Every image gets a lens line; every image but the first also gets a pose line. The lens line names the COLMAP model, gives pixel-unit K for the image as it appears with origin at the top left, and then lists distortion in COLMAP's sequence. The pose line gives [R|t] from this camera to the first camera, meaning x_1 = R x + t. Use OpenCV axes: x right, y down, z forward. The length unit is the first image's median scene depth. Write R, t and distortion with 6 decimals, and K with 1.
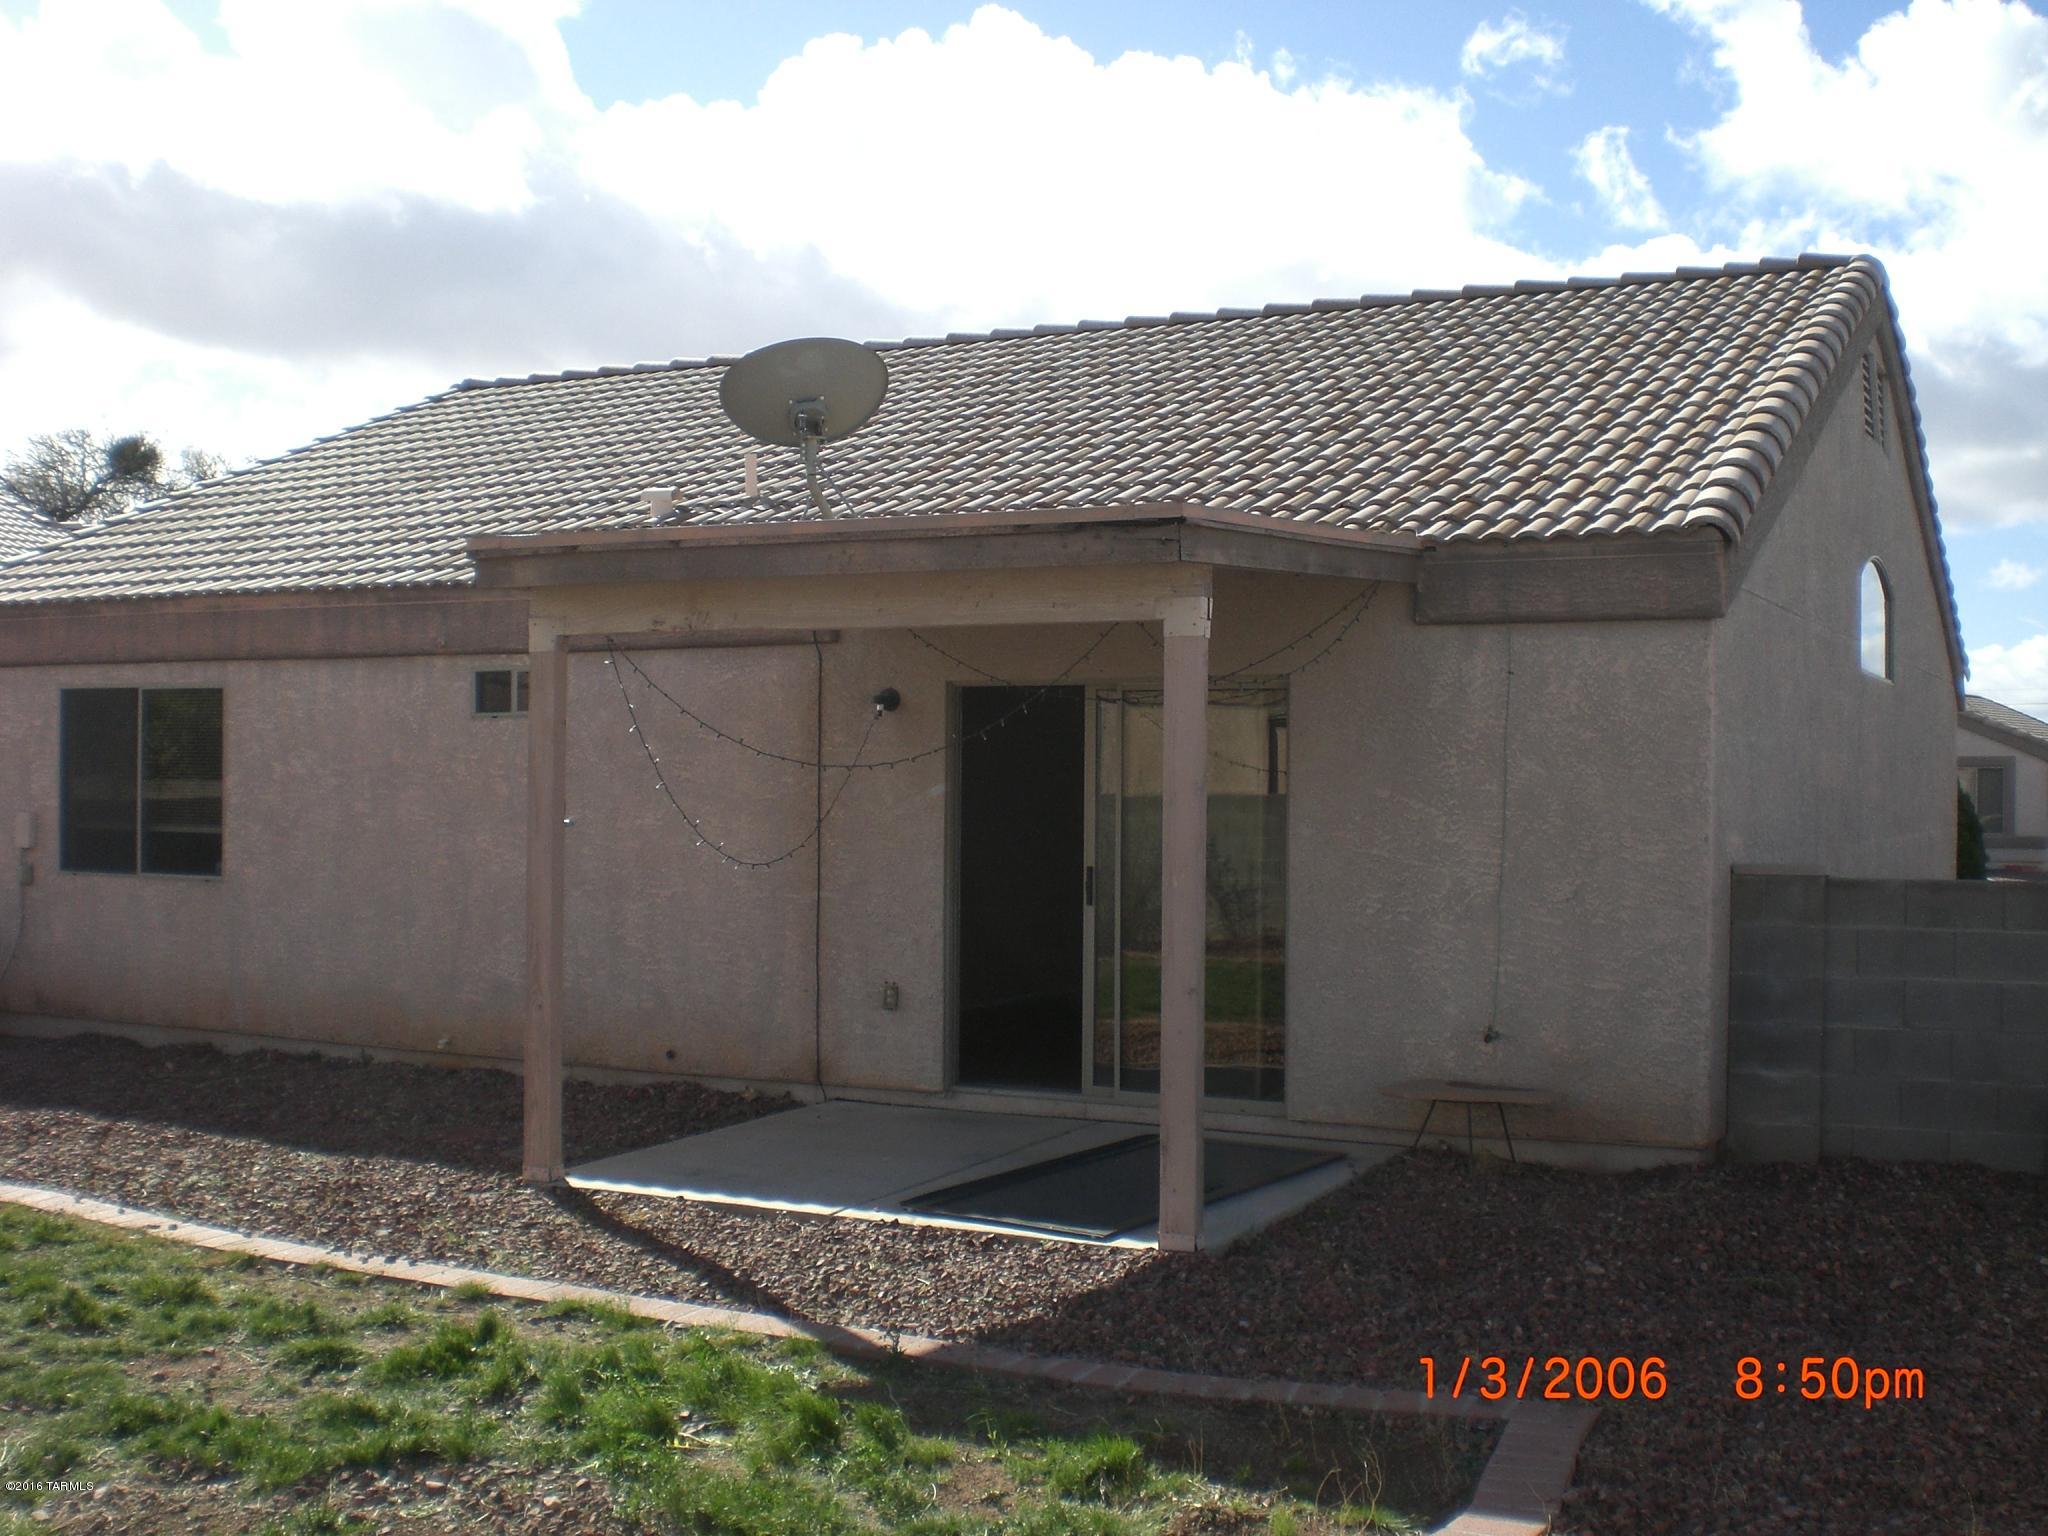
lens RADIAL K [[2288.9, 0, 1023.7], [0, 2288.9, 774.3], [0, 0, 1]] dist [-0.121369, 0.000000]
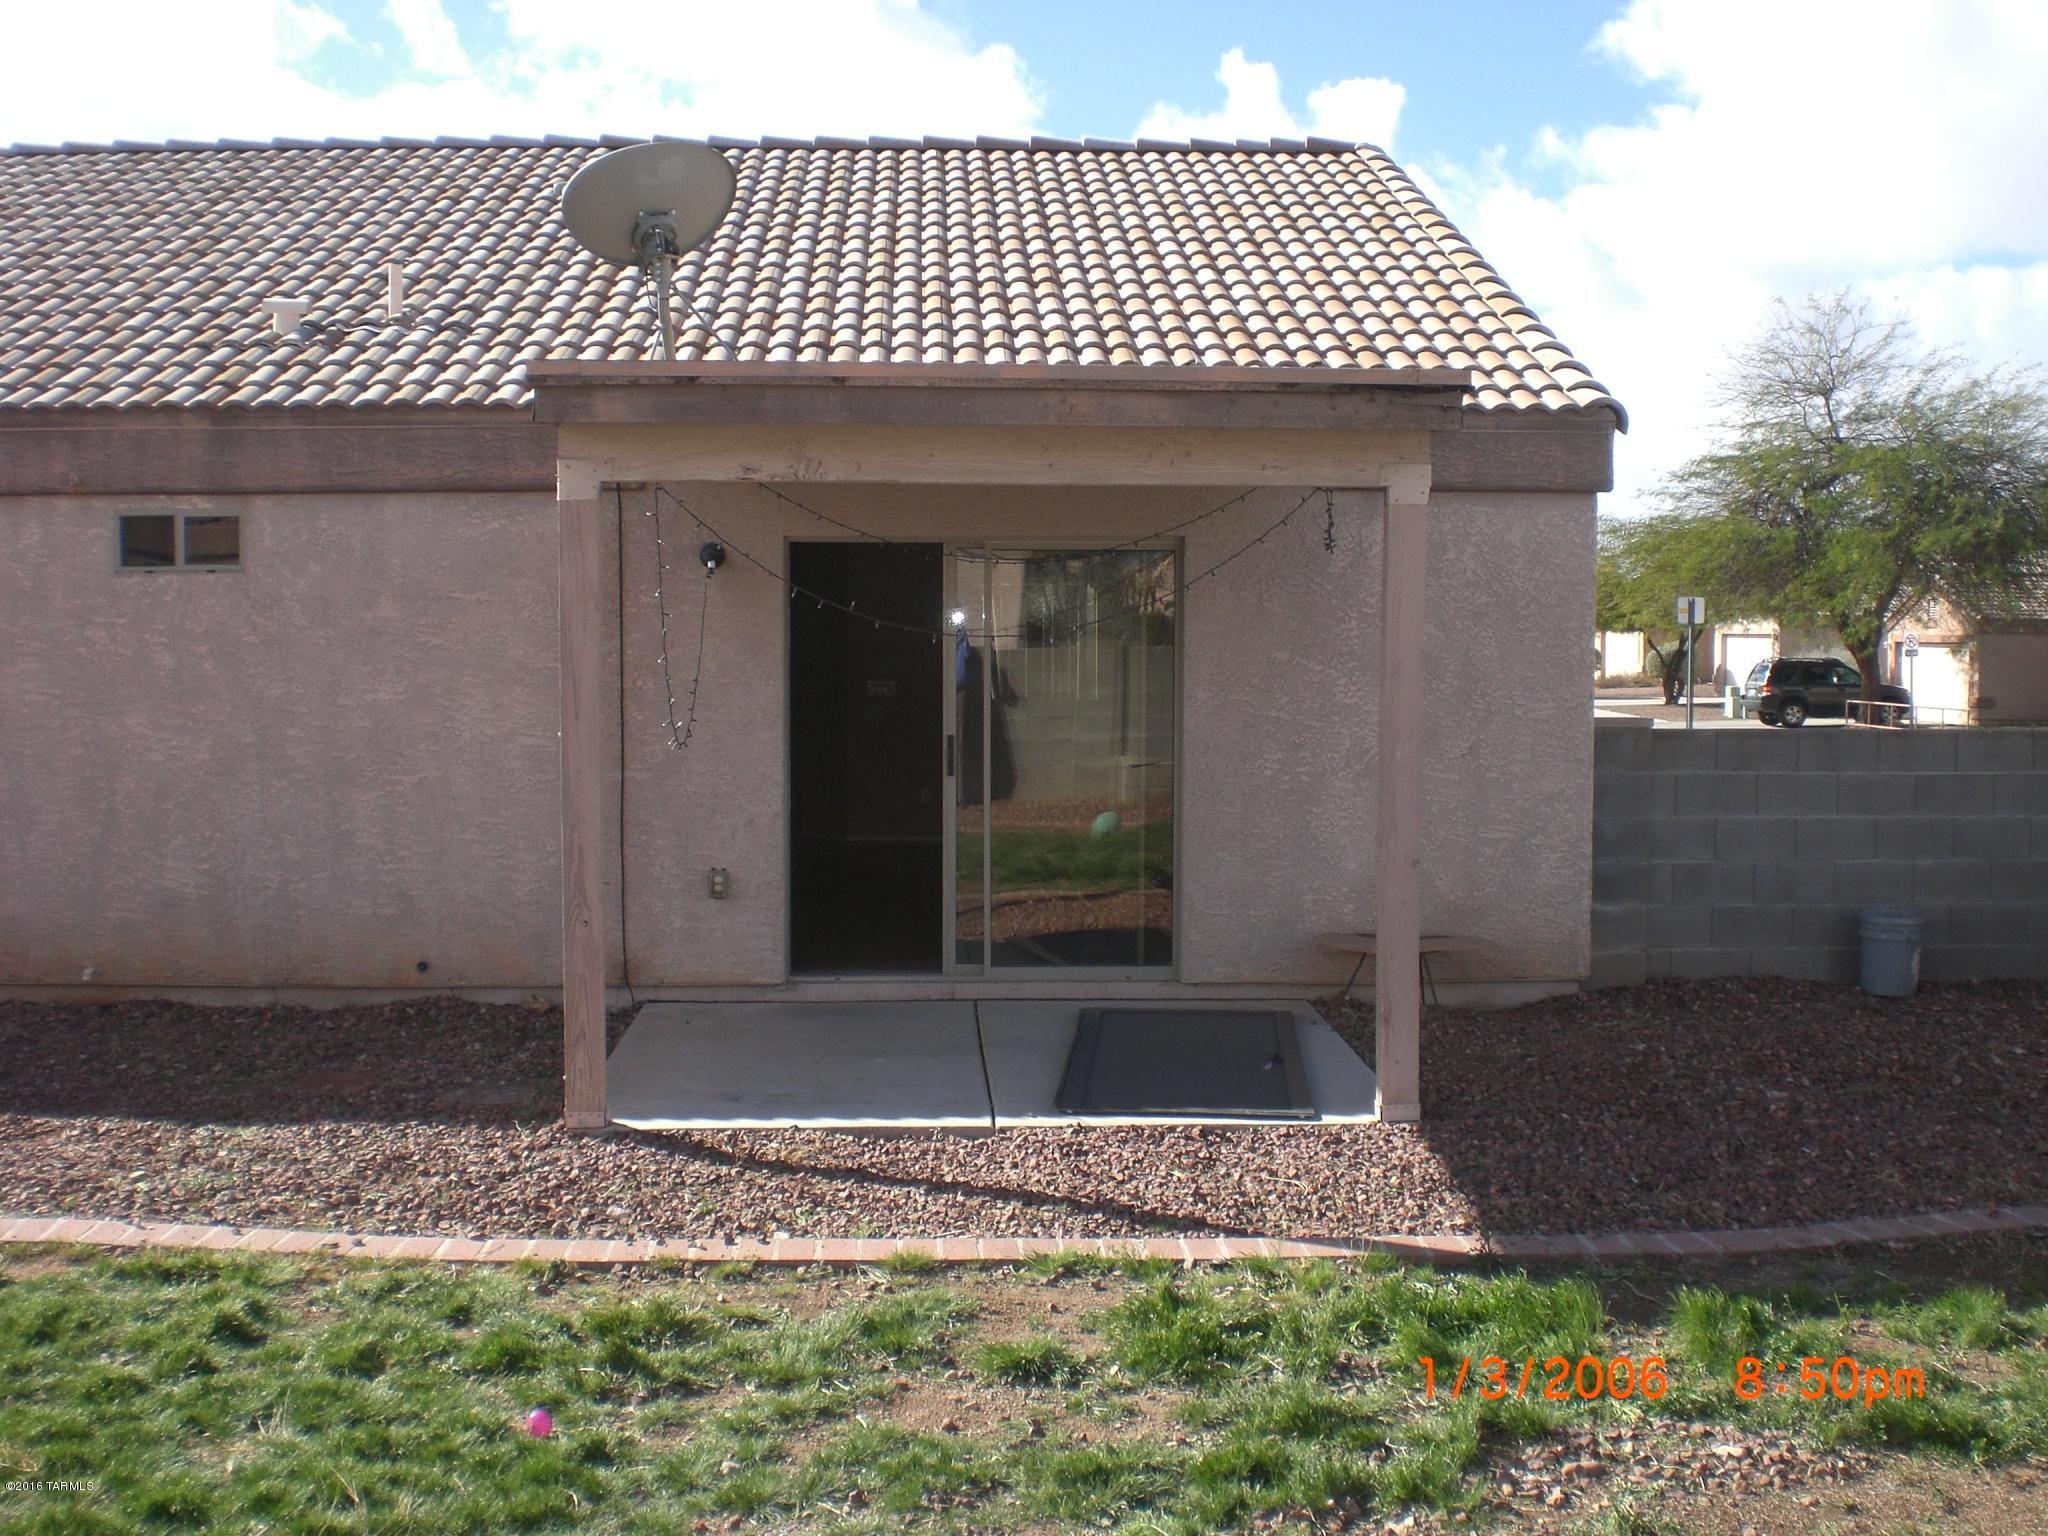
lens RADIAL K [[2288.9, 0, 1024.1], [0, 2288.9, 759.9], [0, 0, 1]] dist [-0.121369, 0.000000]
pose [[0.868626, -0.033612, 0.494326, -0.412200], [0.002520, 0.997983, 0.063430, -0.009393], [-0.495461, -0.053851, 0.866959, 0.162160]]
